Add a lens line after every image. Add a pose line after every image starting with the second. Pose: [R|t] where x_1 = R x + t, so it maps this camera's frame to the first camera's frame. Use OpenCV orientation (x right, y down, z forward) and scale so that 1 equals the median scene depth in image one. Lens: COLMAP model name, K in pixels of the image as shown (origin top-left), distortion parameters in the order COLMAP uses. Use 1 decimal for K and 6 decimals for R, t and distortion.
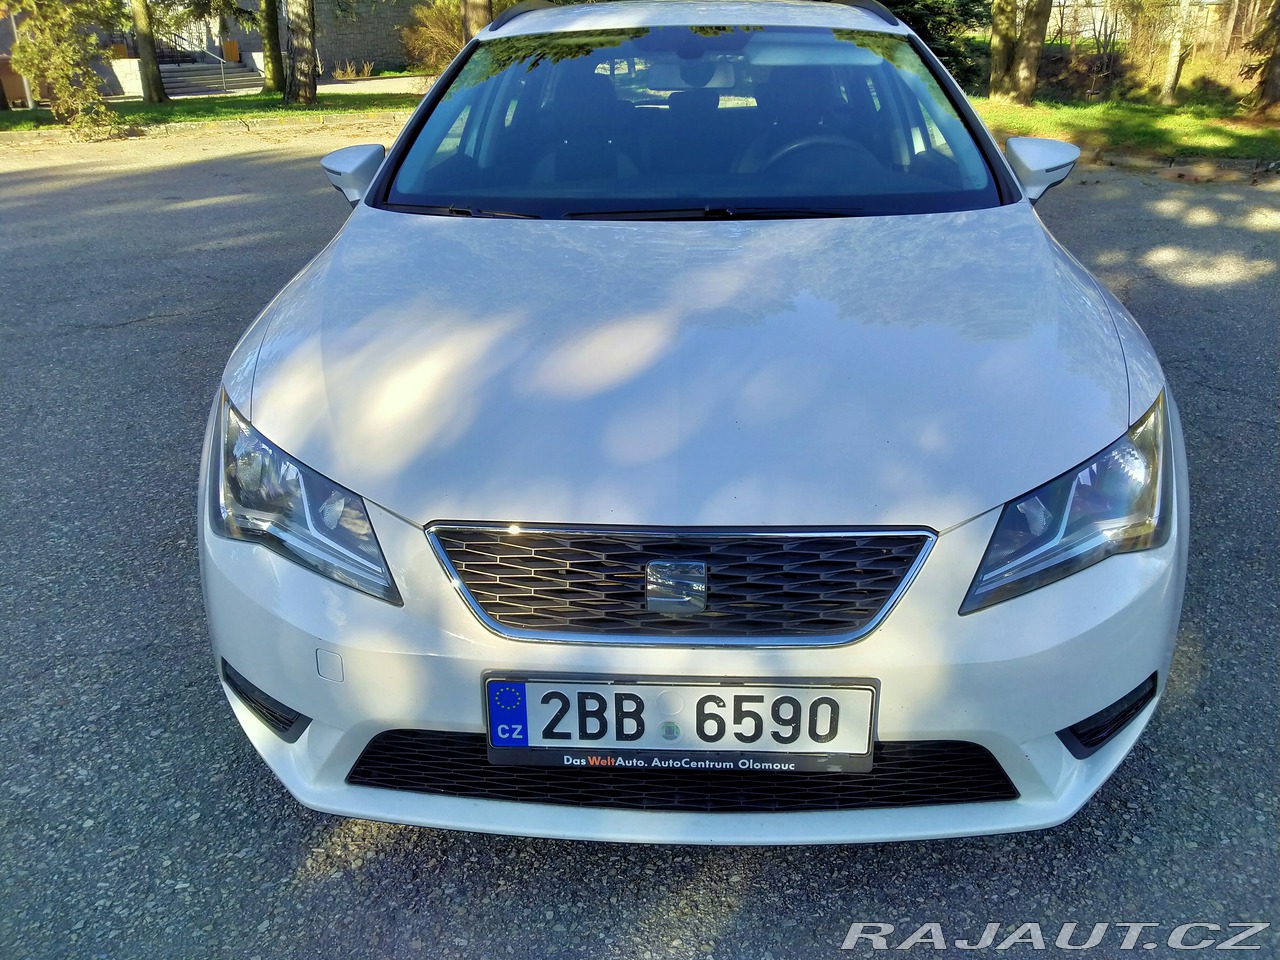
lens RADIAL K [[1040.2, 0, 649.3], [0, 1040.2, 434.6], [0, 0, 1]] dist [0.105677, -0.187812]
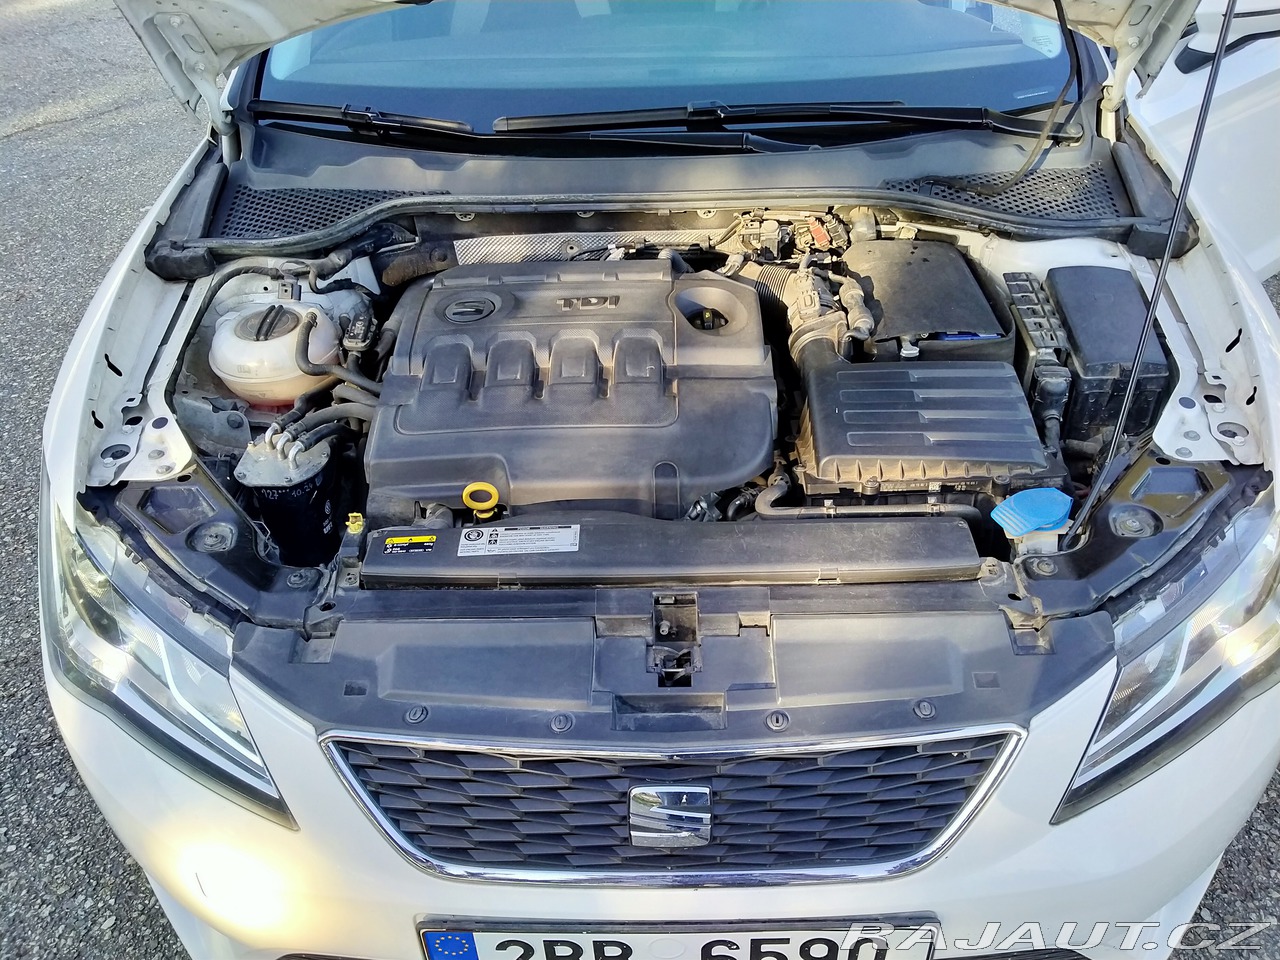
lens RADIAL K [[1069.7, 0, 656.1], [0, 1069.7, 474.3], [0, 0, 1]] dist [0.000628, 0.003101]
pose [[0.999062, -0.038663, 0.019511, 0.007511], [0.032000, 0.962617, 0.268968, -0.199235], [-0.029181, -0.268091, 0.962951, 0.245680]]
